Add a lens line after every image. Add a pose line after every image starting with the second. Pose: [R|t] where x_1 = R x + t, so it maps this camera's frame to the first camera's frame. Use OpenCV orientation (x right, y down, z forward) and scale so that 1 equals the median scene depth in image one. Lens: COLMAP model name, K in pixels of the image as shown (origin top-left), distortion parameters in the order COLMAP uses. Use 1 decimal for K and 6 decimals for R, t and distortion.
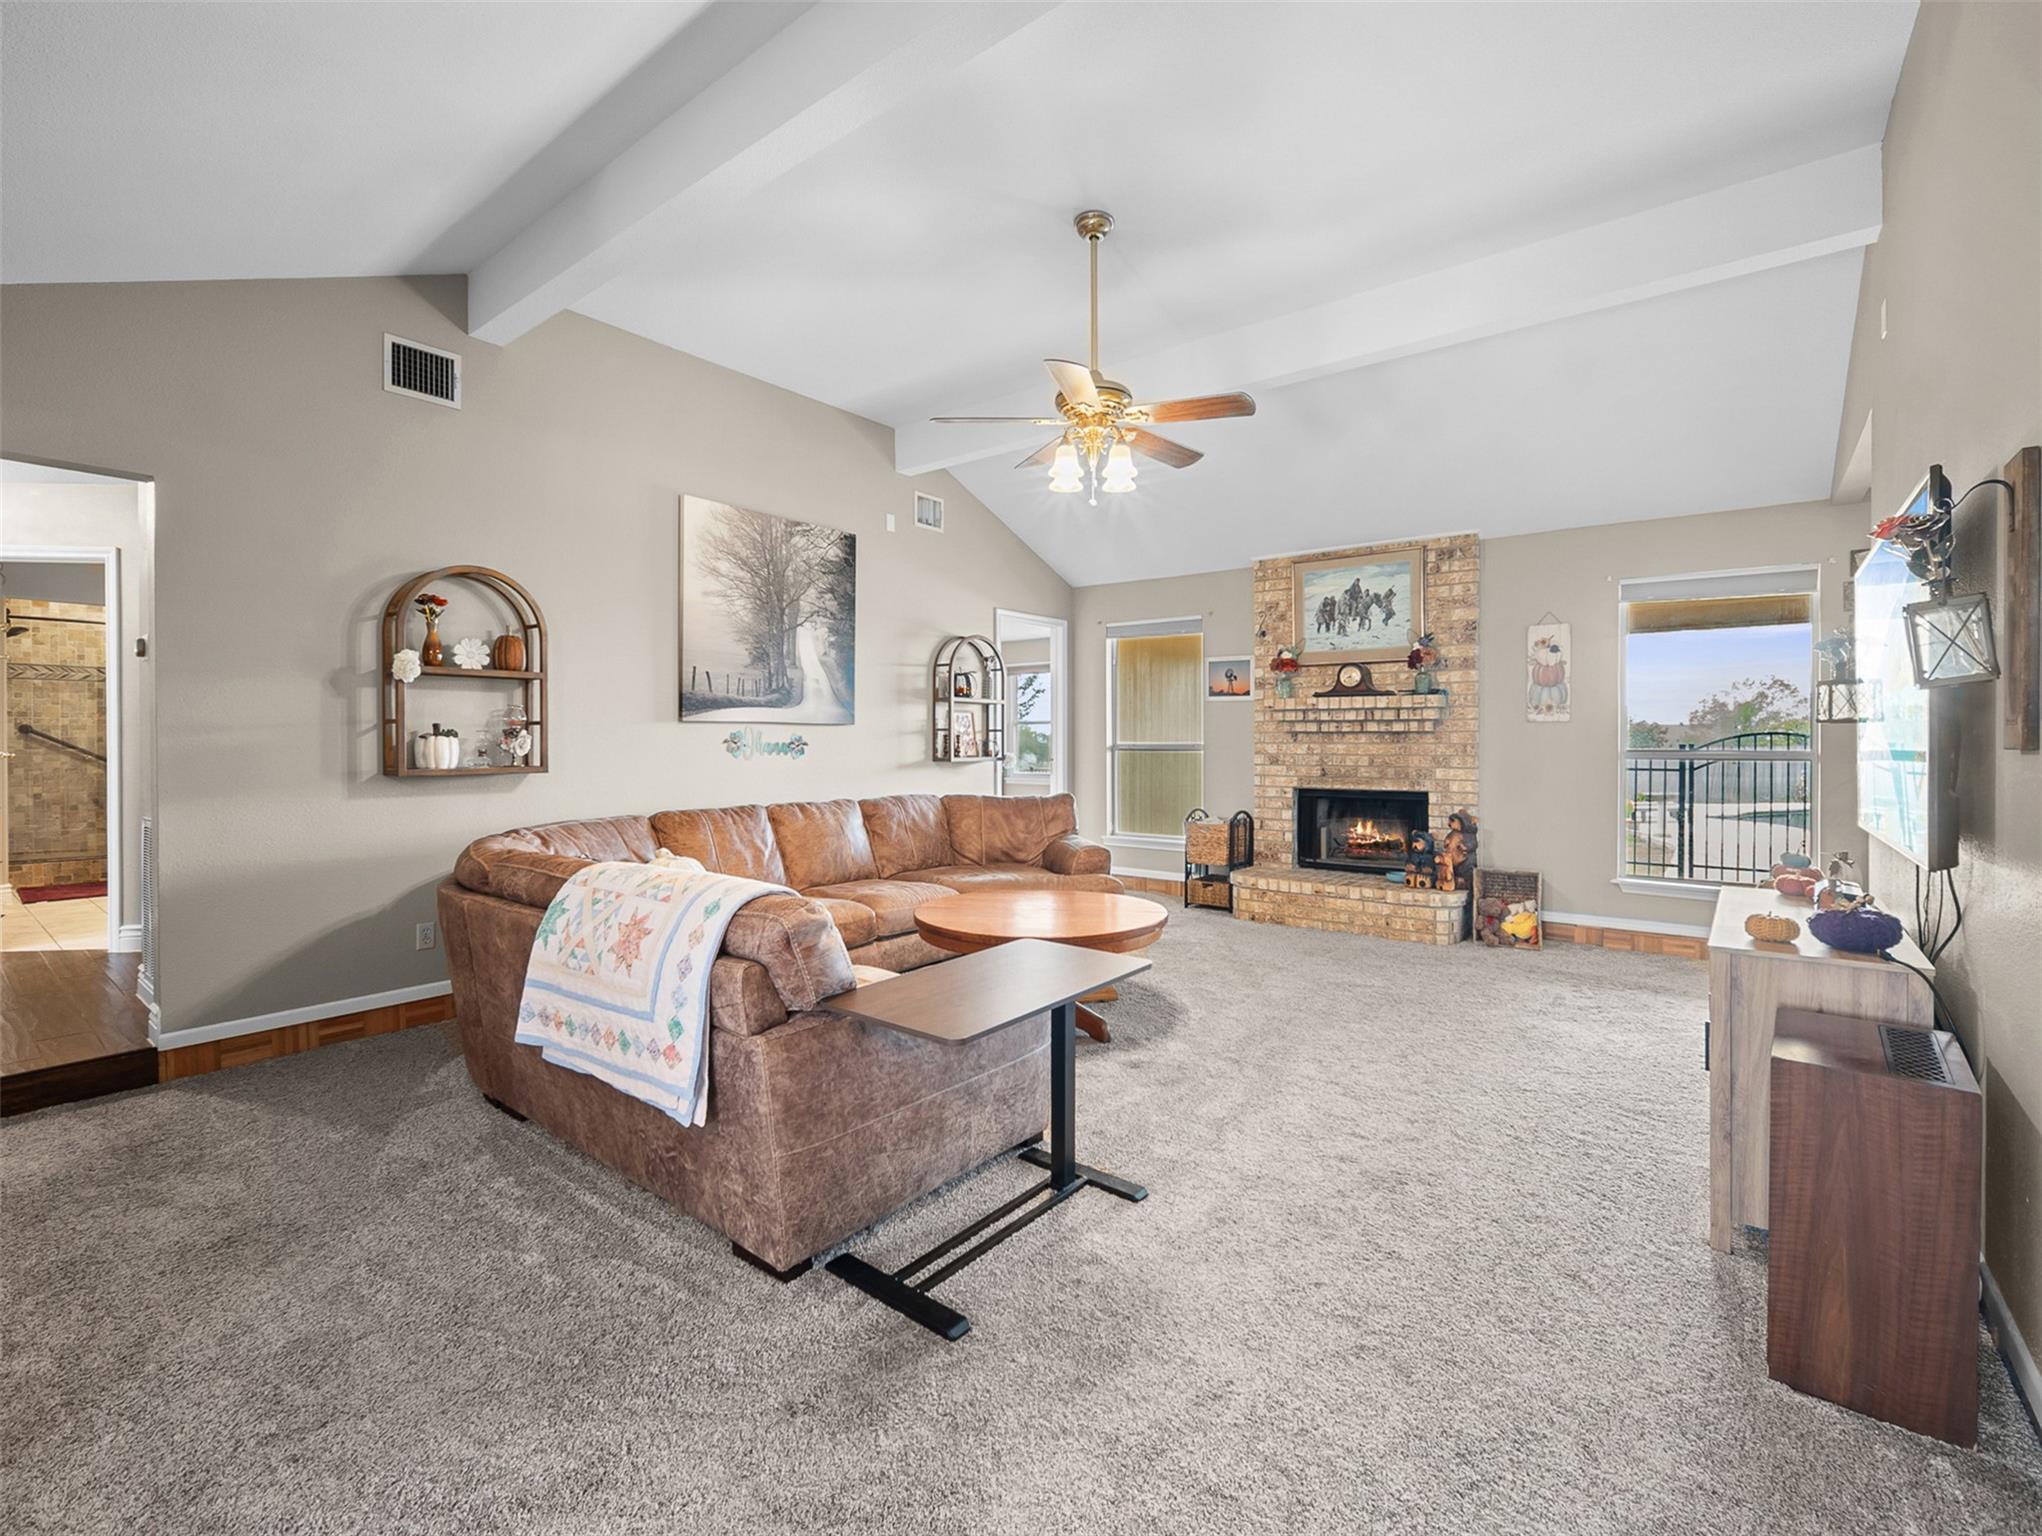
lens RADIAL K [[923.7, 0, 1023.4], [0, 923.7, 748.9], [0, 0, 1]] dist [-0.000147, -0.000331]
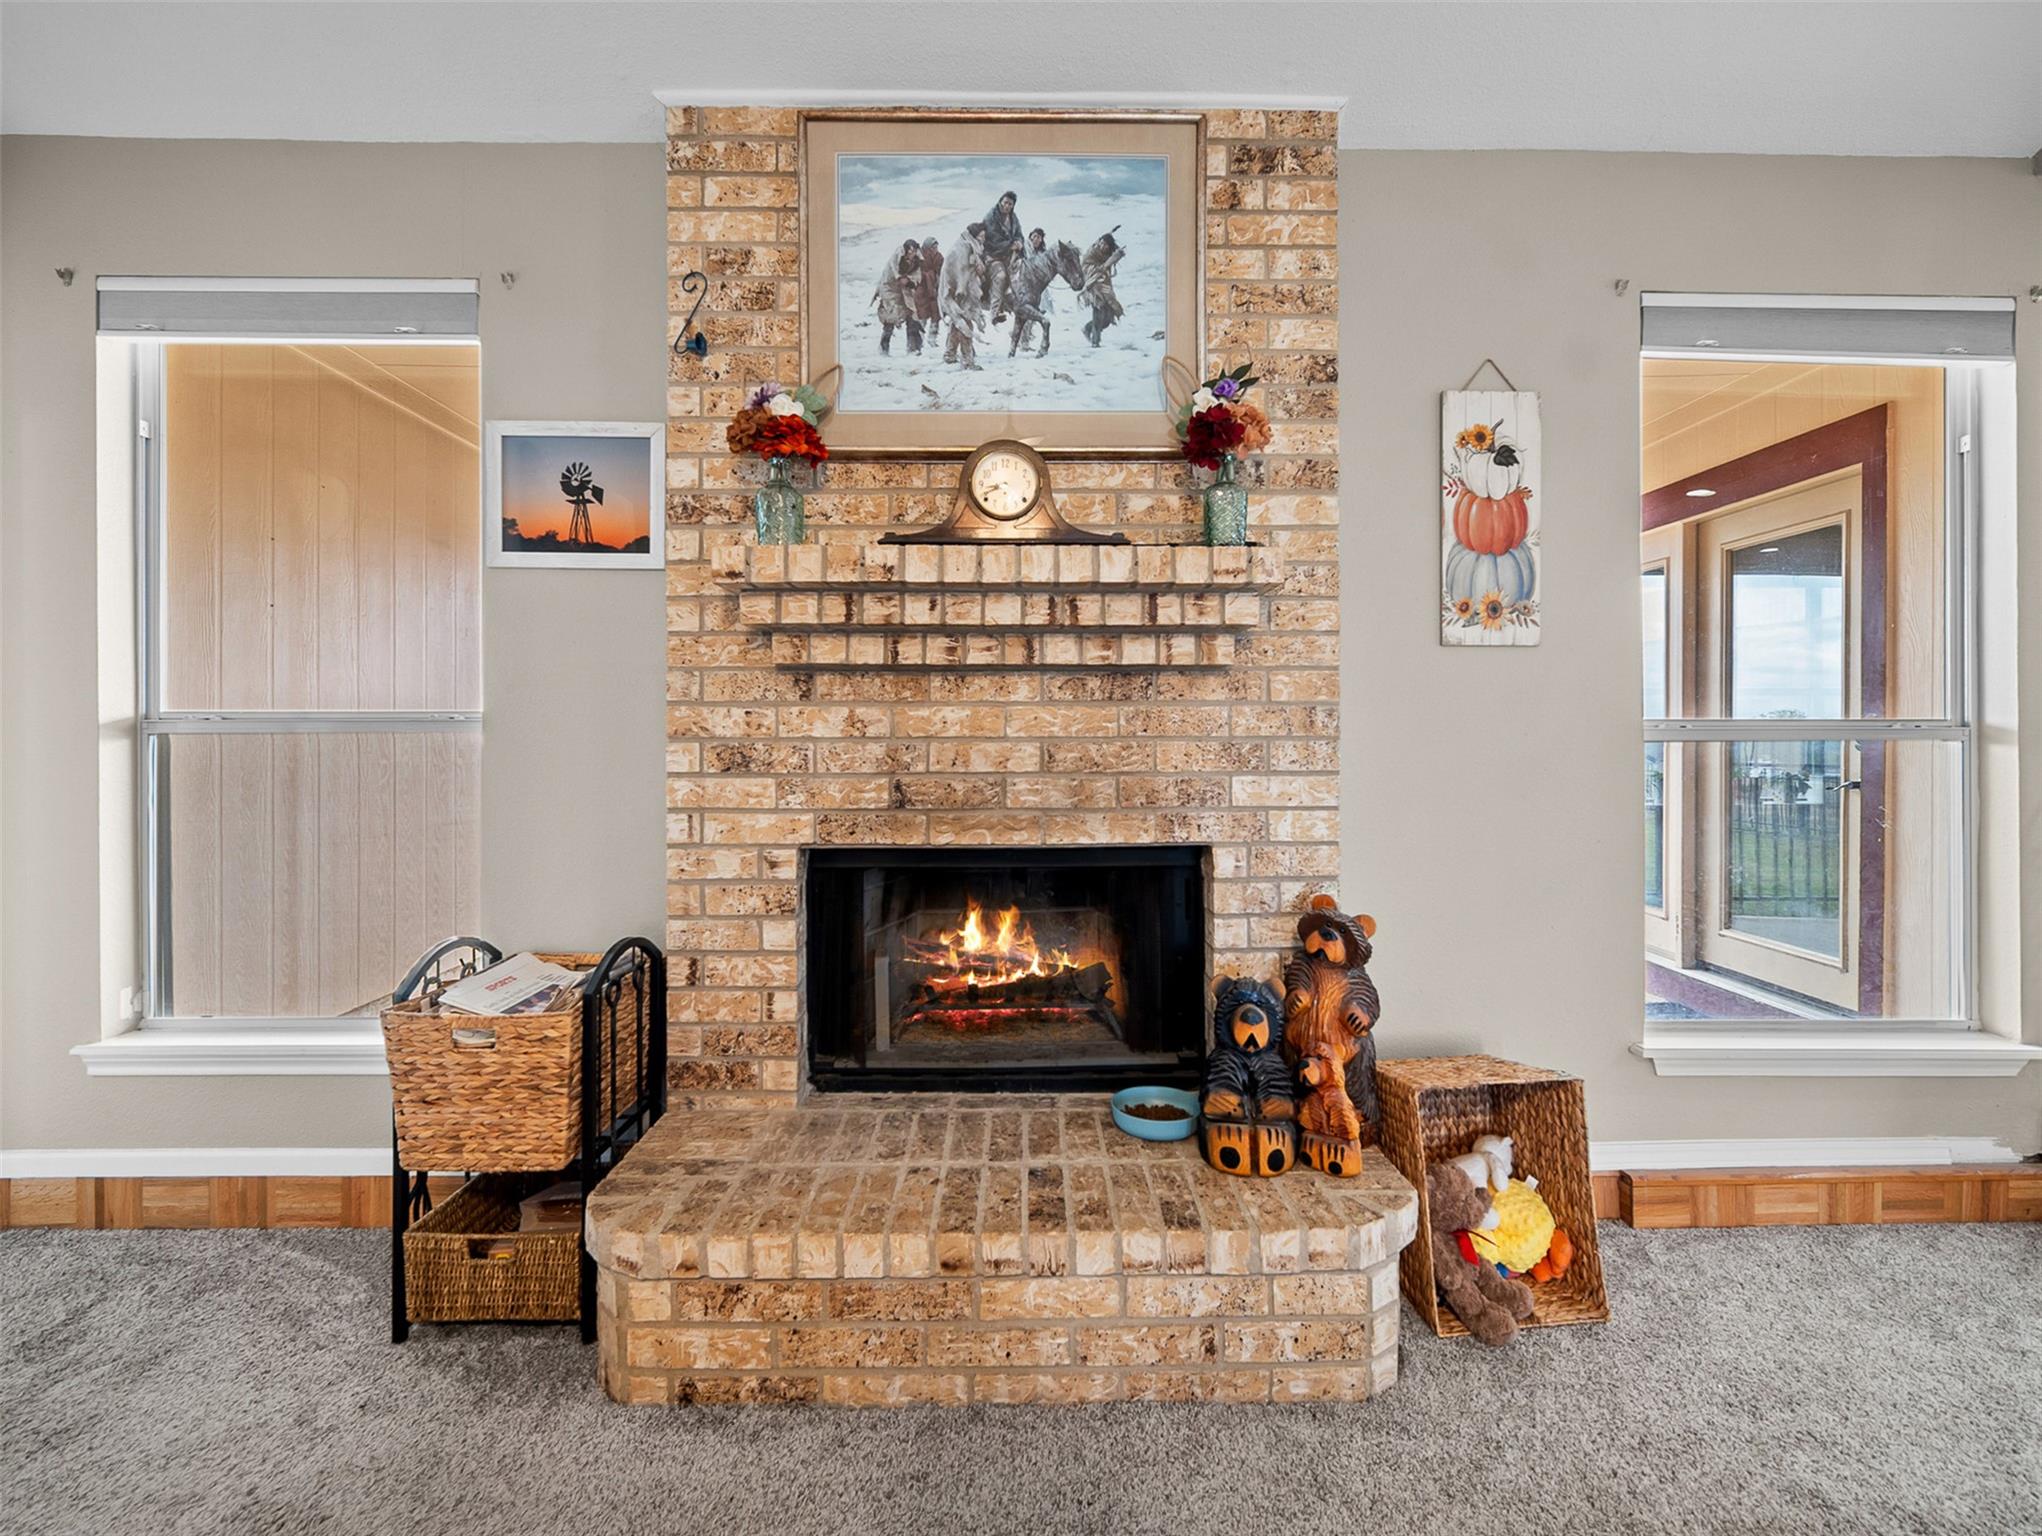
lens RADIAL K [[932.0, 0, 1036.3], [0, 932.0, 736.9], [0, 0, 1]] dist [-0.012219, 0.000406]
pose [[0.776105, 0.000910, 0.630603, 0.166012], [0.008550, 0.999892, -0.011967, 0.009917], [-0.630546, 0.014679, 0.776013, 0.751002]]
